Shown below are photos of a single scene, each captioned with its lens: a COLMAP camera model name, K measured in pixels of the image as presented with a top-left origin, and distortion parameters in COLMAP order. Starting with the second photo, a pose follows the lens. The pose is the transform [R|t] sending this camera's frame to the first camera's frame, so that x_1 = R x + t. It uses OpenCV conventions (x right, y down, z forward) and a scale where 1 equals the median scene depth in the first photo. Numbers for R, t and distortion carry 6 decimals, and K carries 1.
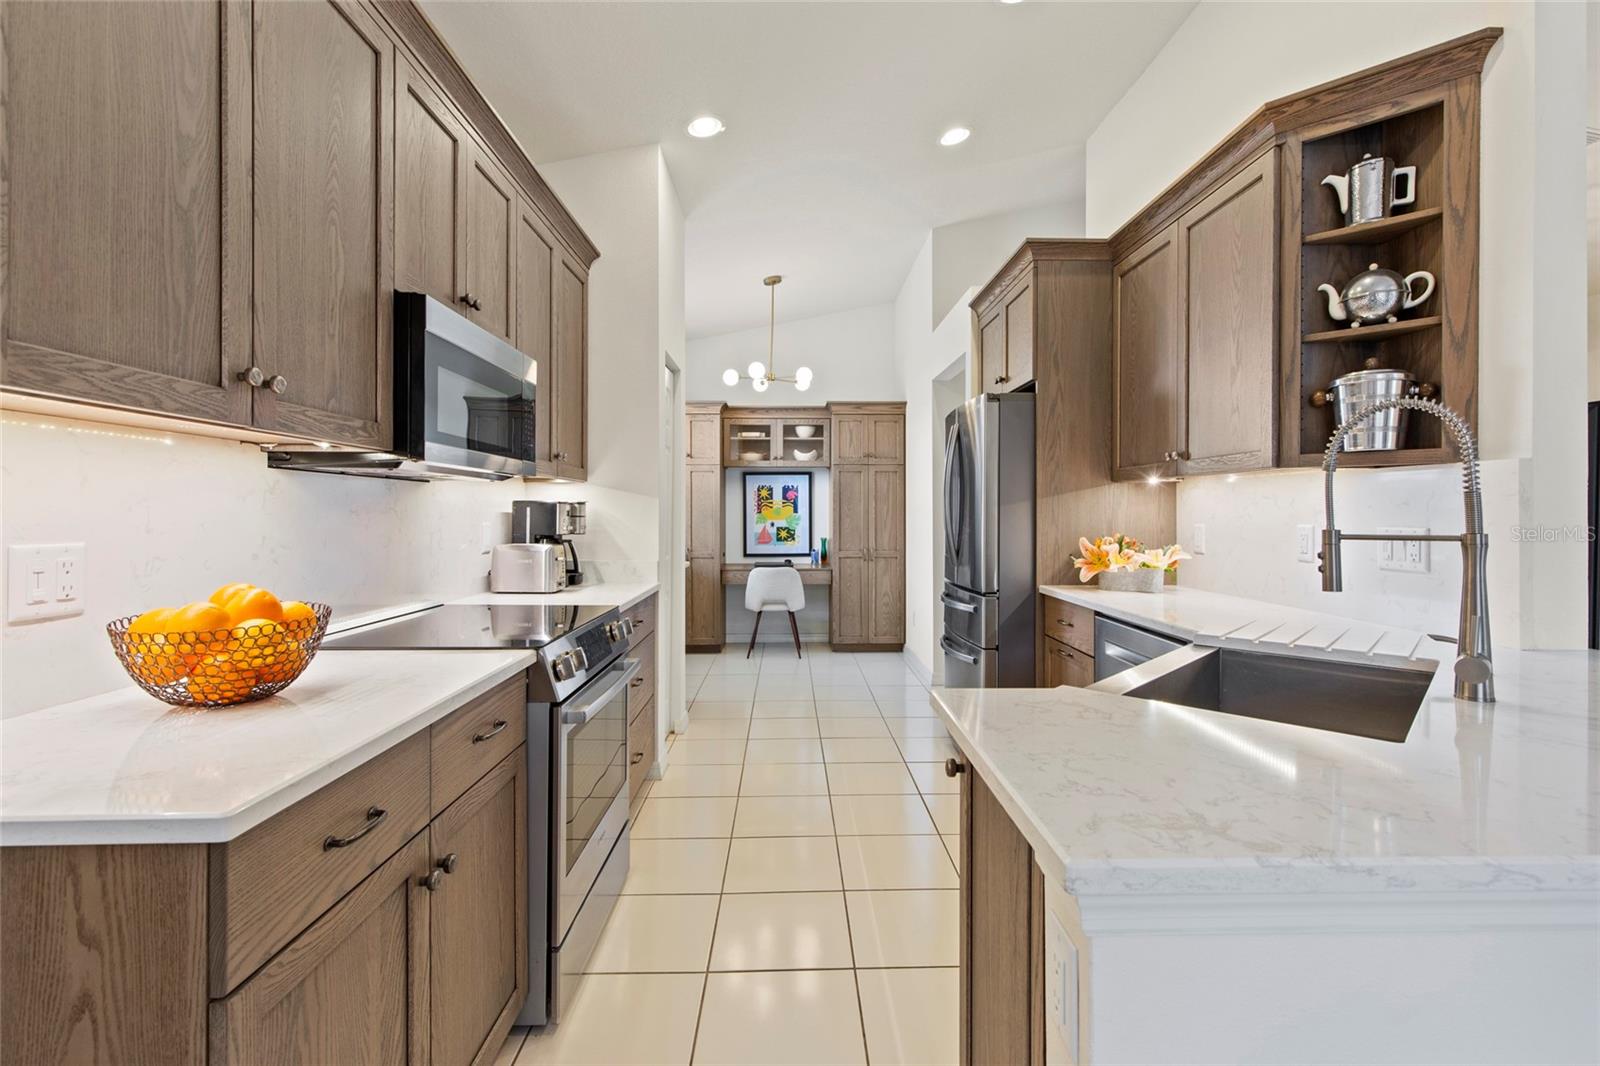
lens RADIAL K [[723.9, 0, 800.9], [0, 723.9, 522.3], [0, 0, 1]] dist [0.007831, -0.001432]
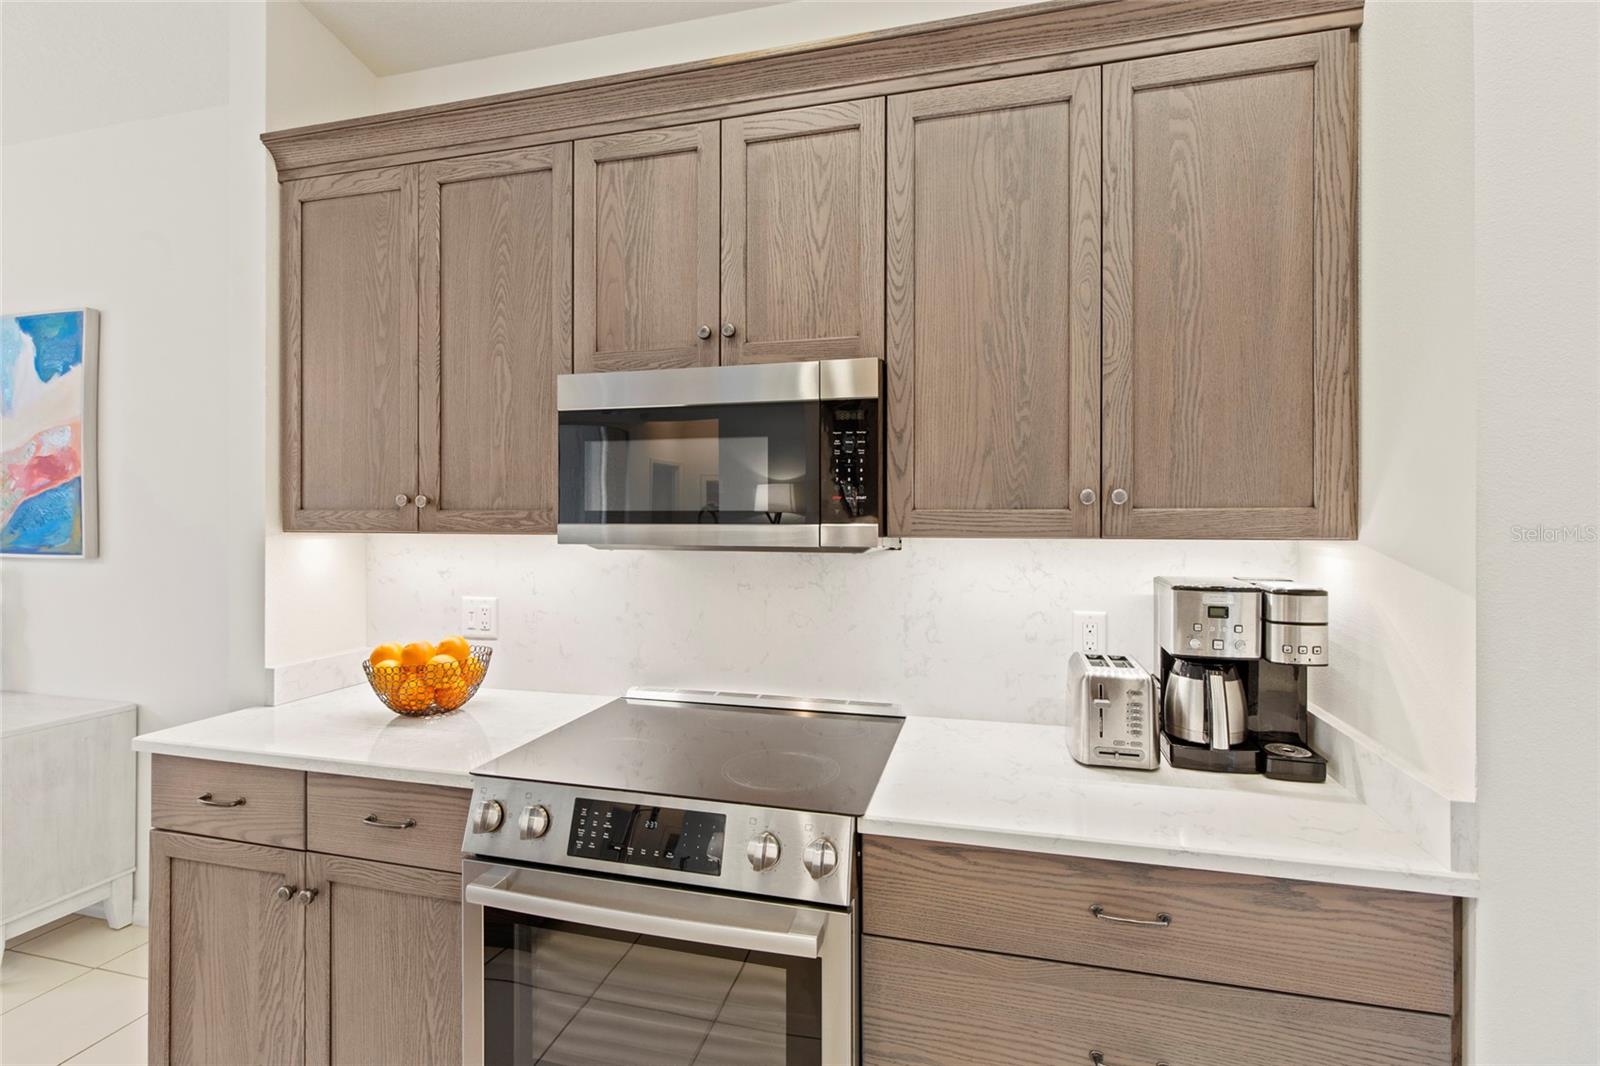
lens RADIAL K [[723.9, 0, 804.6], [0, 723.9, 520.9], [0, 0, 1]] dist [0.007831, -0.001432]
pose [[-0.266296, 0.001015, -0.963891, 0.397226], [-0.011259, 0.999928, 0.004164, -0.144254], [0.963826, 0.011961, -0.266265, 1.839851]]
